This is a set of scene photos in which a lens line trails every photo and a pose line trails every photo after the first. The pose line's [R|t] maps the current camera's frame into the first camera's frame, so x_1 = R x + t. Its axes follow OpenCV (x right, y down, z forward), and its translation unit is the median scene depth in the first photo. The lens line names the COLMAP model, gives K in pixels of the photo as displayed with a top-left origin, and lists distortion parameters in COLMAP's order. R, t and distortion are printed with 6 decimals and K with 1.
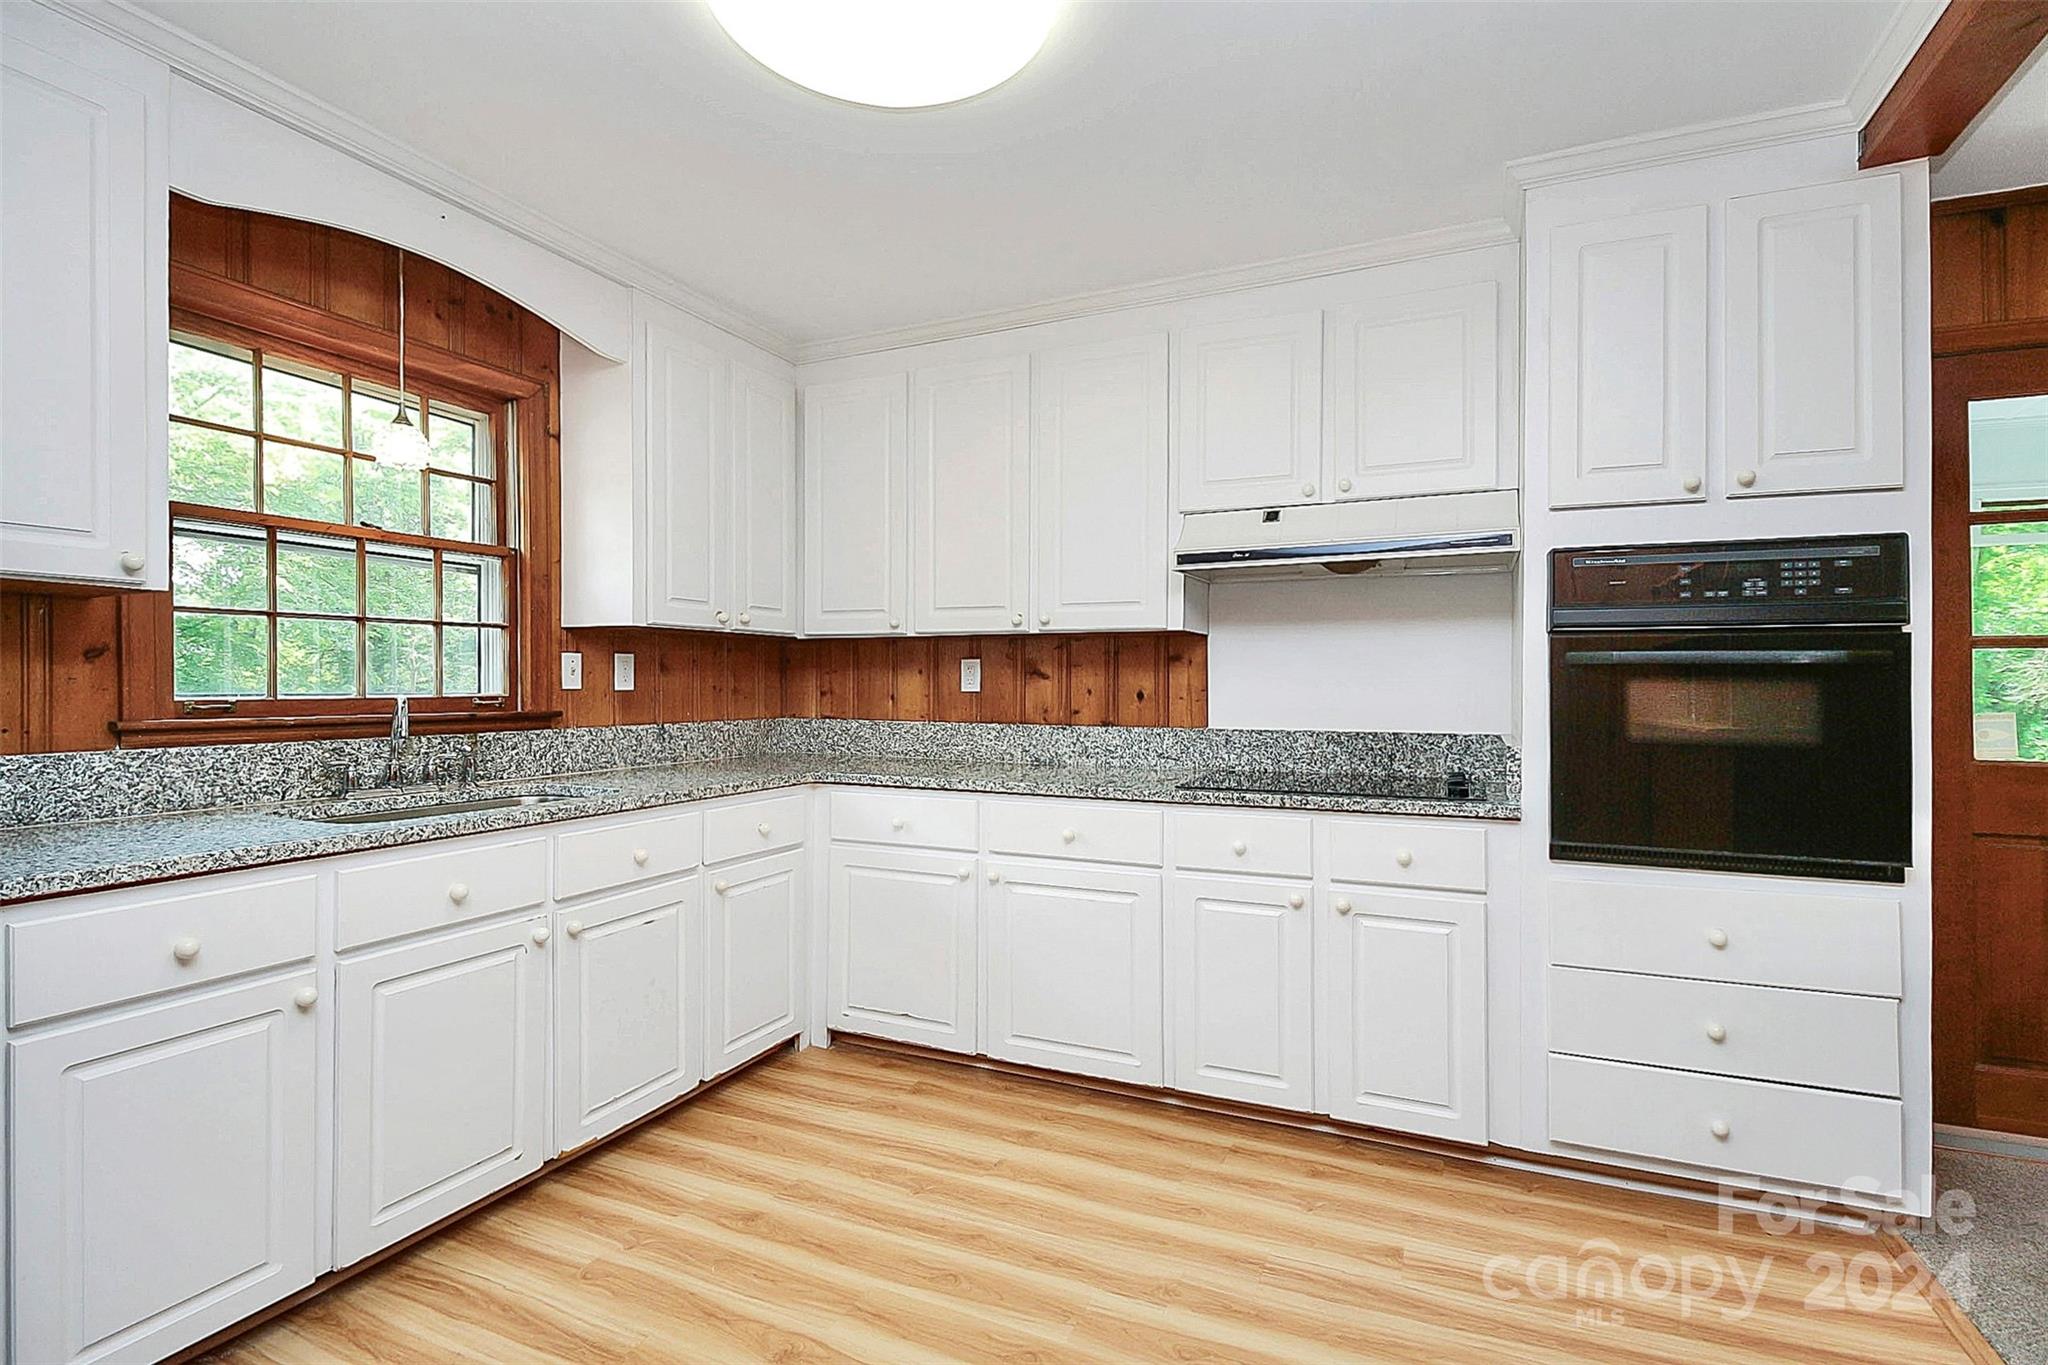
lens RADIAL K [[996.2, 0, 986.9], [0, 996.2, 677.8], [0, 0, 1]] dist [0.001144, 0.000013]
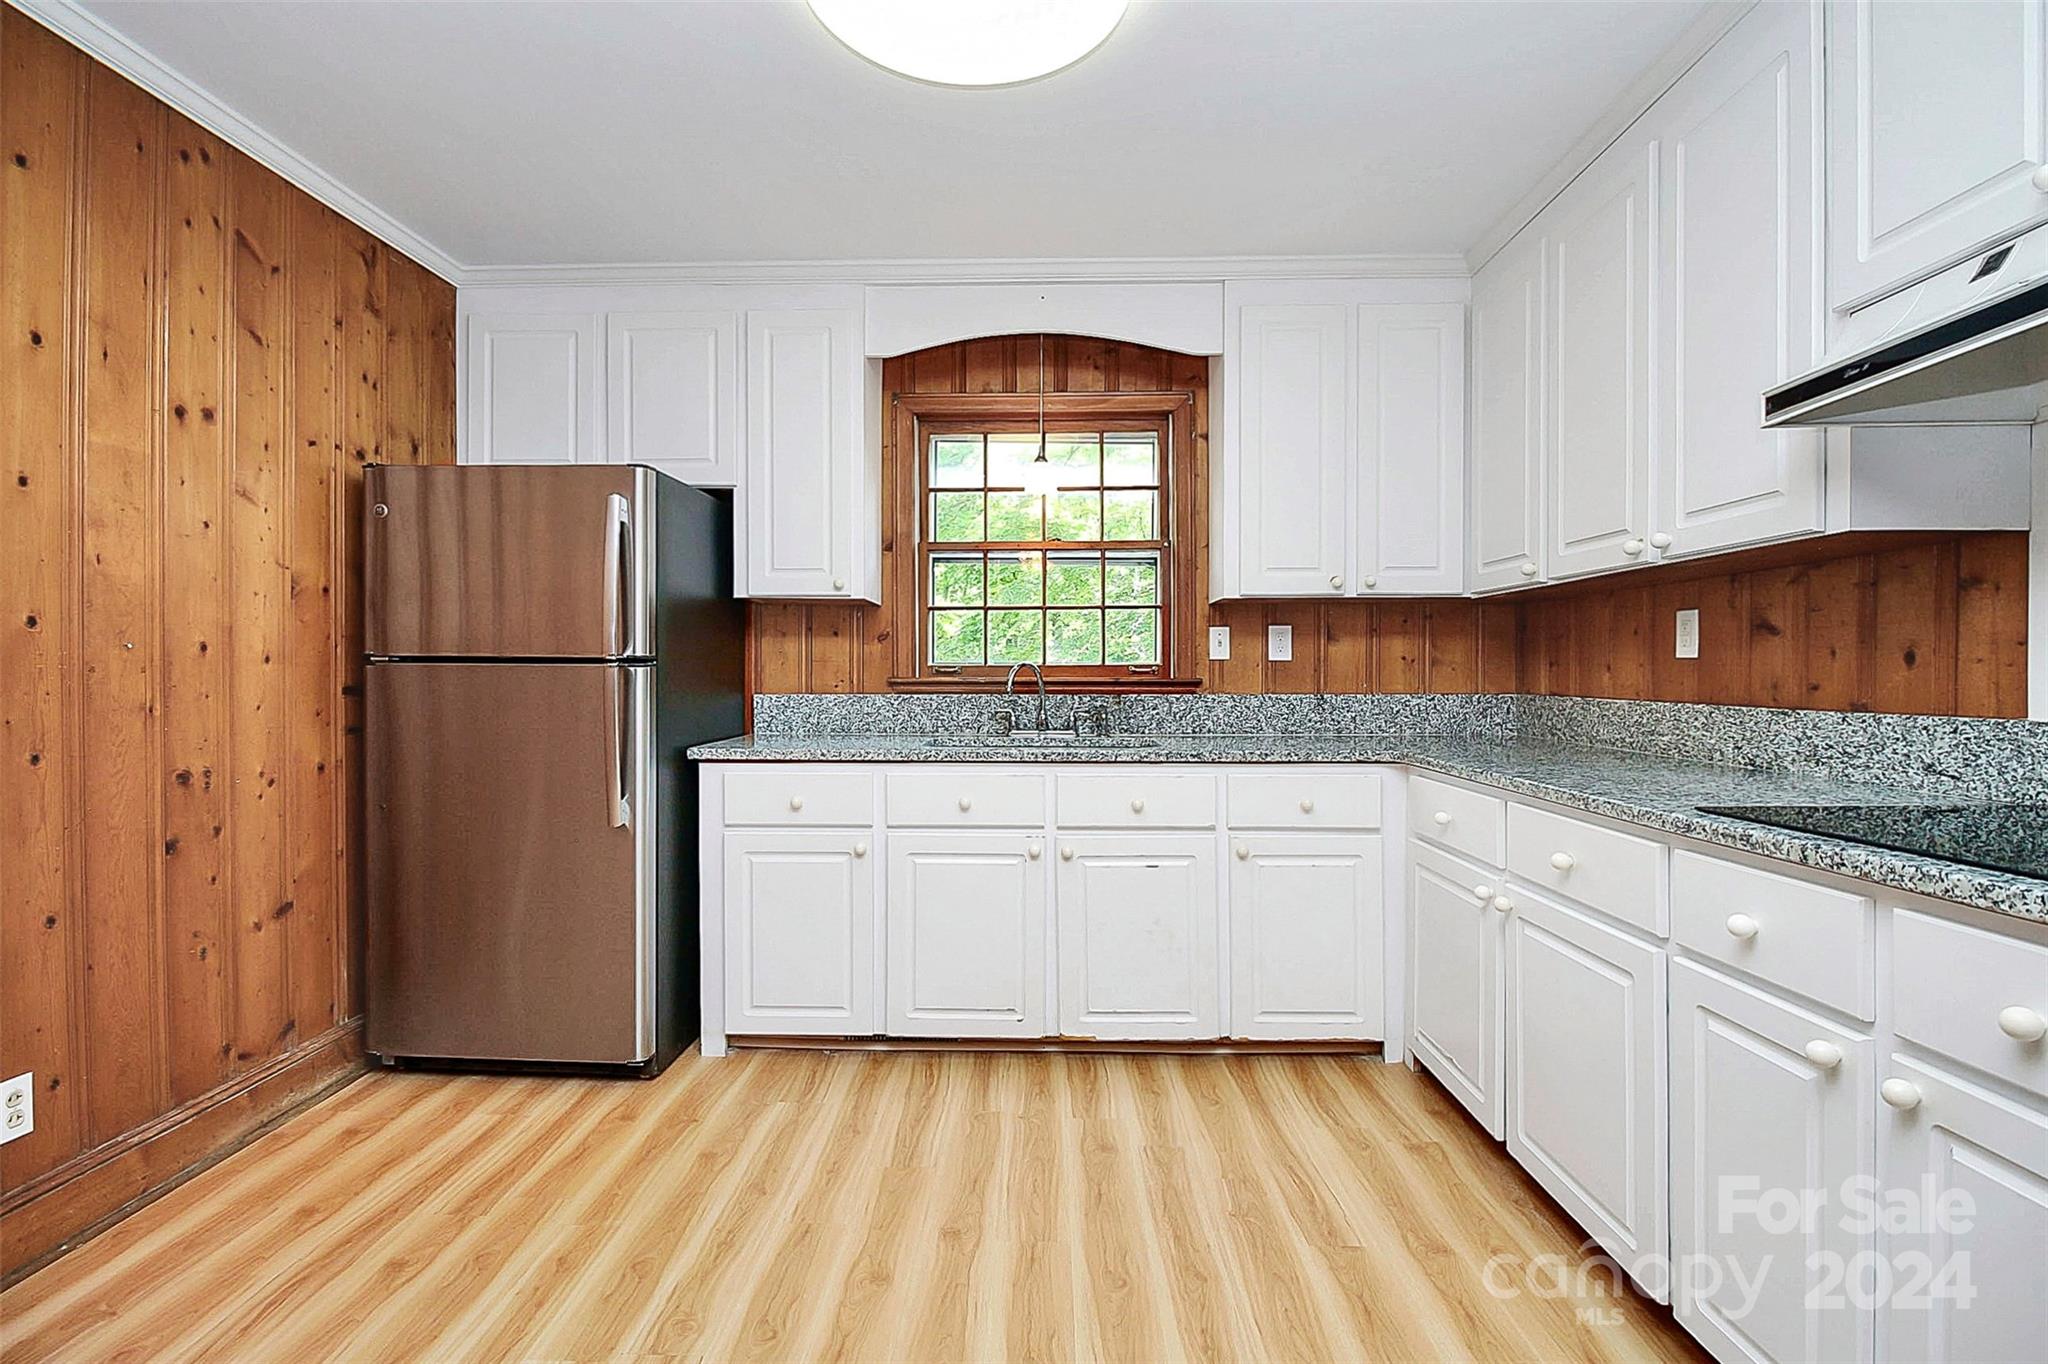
lens RADIAL K [[980.3, 0, 1033.3], [0, 980.3, 669.6], [0, 0, 1]] dist [-0.000904, -0.000215]
pose [[0.398260, -0.006254, -0.917251, 0.528212], [0.006015, 0.999973, -0.004206, 0.027392], [0.917253, -0.003842, 0.398287, 0.392967]]
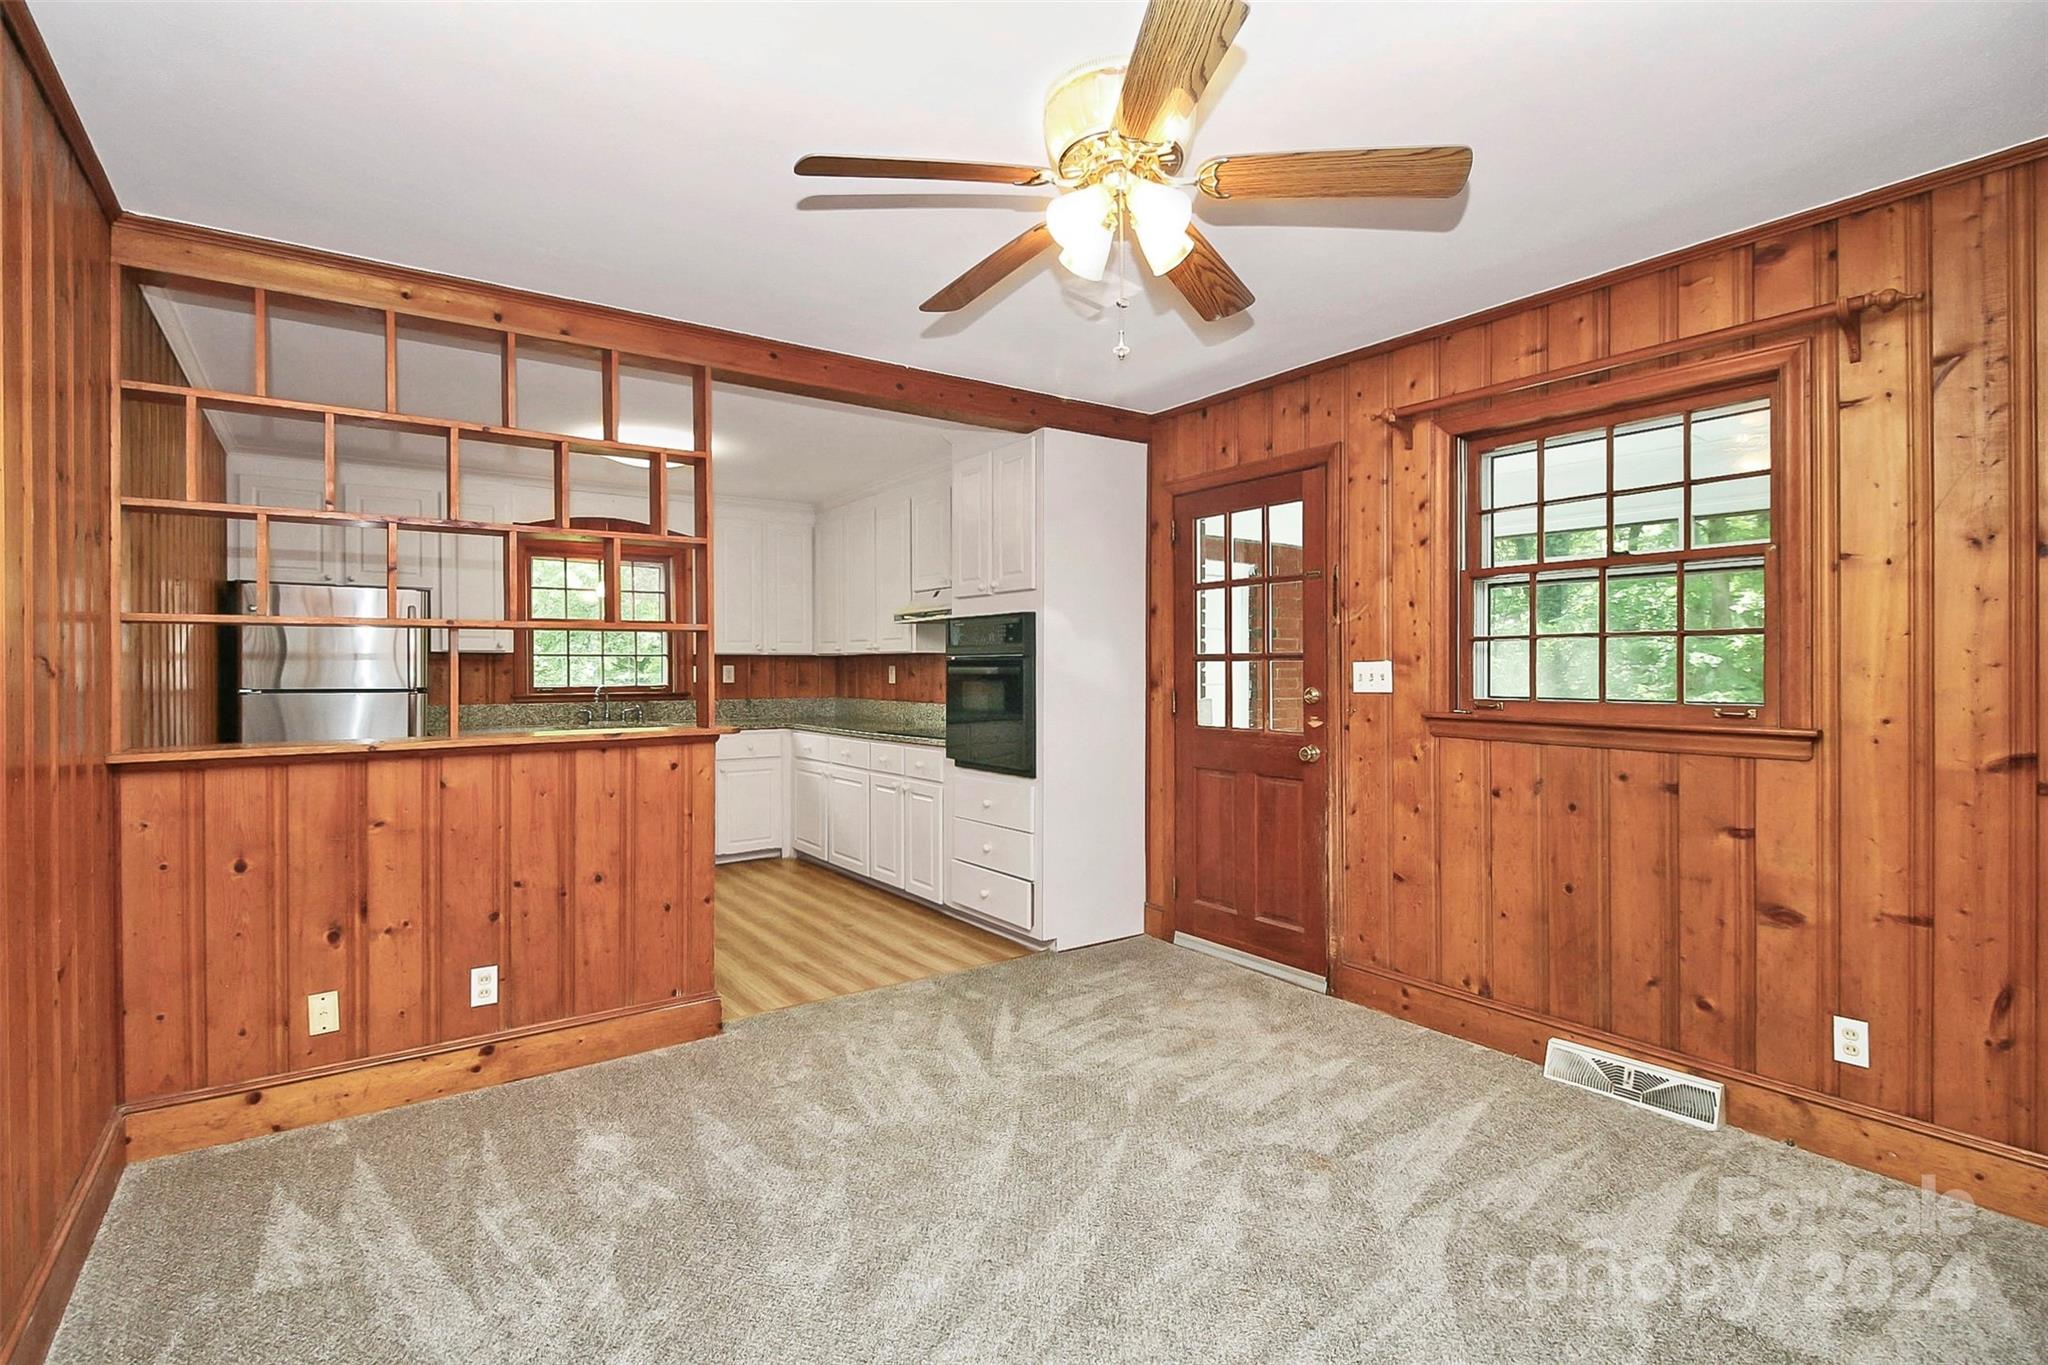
lens RADIAL K [[980.3, 0, 1033.3], [0, 980.3, 670.1], [0, 0, 1]] dist [-0.000904, -0.000215]
pose [[0.870106, -0.000321, -0.492864, 1.389727], [0.005385, 0.999946, 0.008856, -0.033659], [0.492834, -0.010359, 0.870061, -0.573098]]
